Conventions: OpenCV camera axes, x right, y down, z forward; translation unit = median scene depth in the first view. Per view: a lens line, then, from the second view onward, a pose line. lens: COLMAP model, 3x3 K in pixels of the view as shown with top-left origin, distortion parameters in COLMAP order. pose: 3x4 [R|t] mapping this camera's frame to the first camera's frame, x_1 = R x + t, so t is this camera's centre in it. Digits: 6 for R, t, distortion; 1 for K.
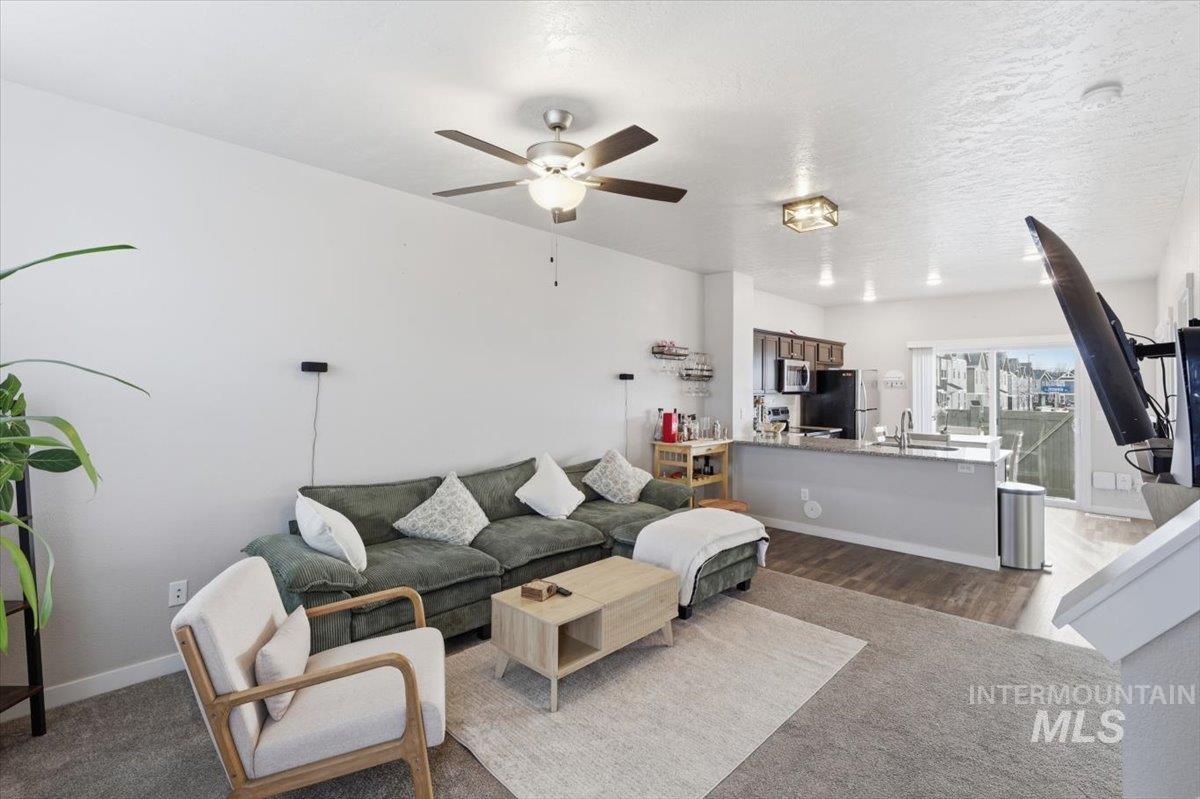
lens RADIAL K [[550.4, 0, 597.5], [0, 550.4, 385.5], [0, 0, 1]] dist [-0.001955, -0.000316]
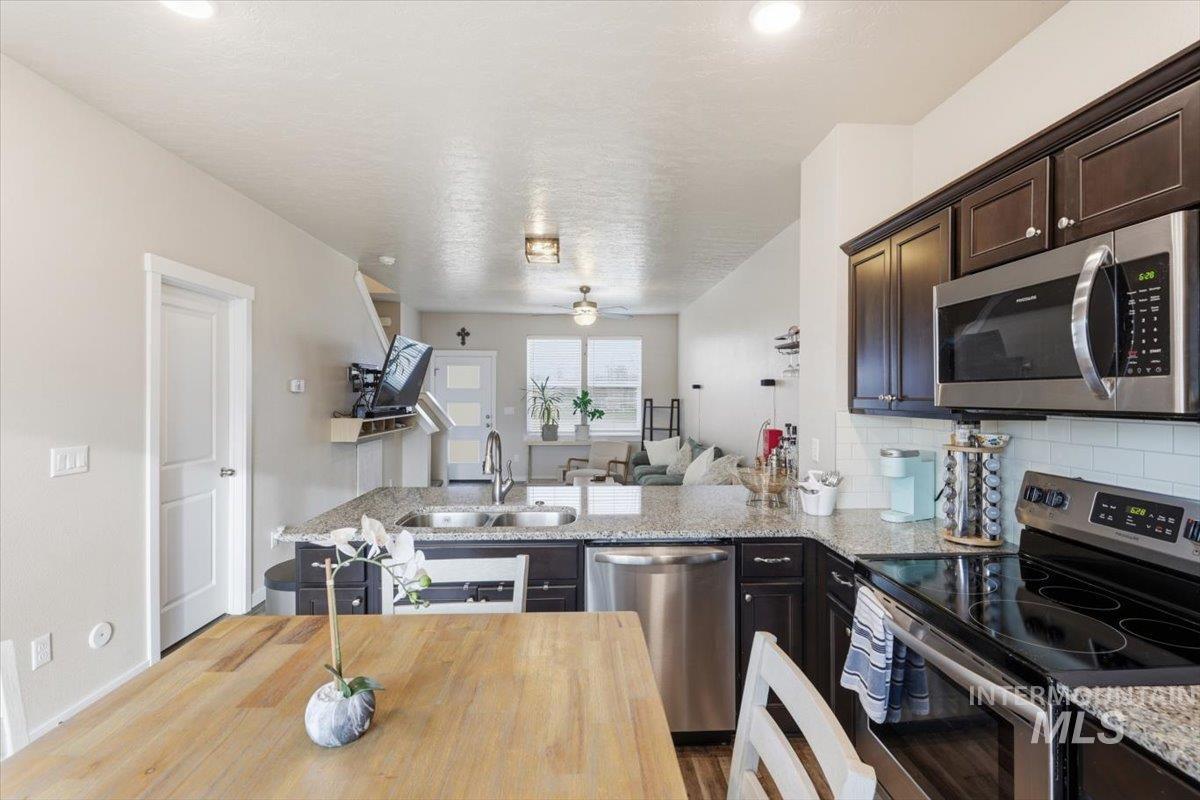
lens RADIAL K [[541.8, 0, 601.6], [0, 541.8, 392.5], [0, 0, 1]] dist [-0.000060, -0.000083]
pose [[-0.699326, -0.012825, -0.714688, 0.965005], [-0.008248, 0.999917, -0.009873, 0.012128], [0.714756, -0.001010, -0.699374, 1.607795]]
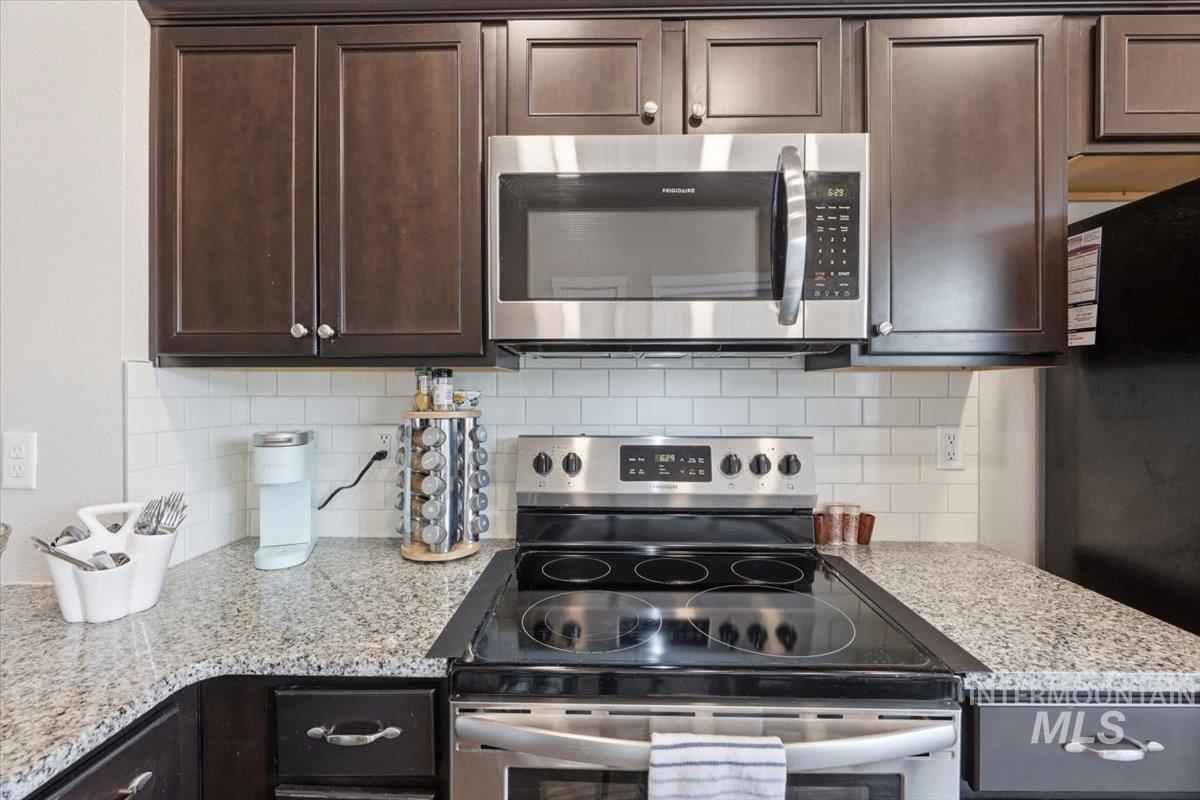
lens RADIAL K [[541.8, 0, 601.6], [0, 541.8, 392.5], [0, 0, 1]] dist [-0.000060, -0.000083]
pose [[0.671868, -0.002975, -0.740665, 0.718693], [0.004761, 0.999989, 0.000302, 0.038965], [0.740656, -0.003730, 0.671875, 1.384142]]
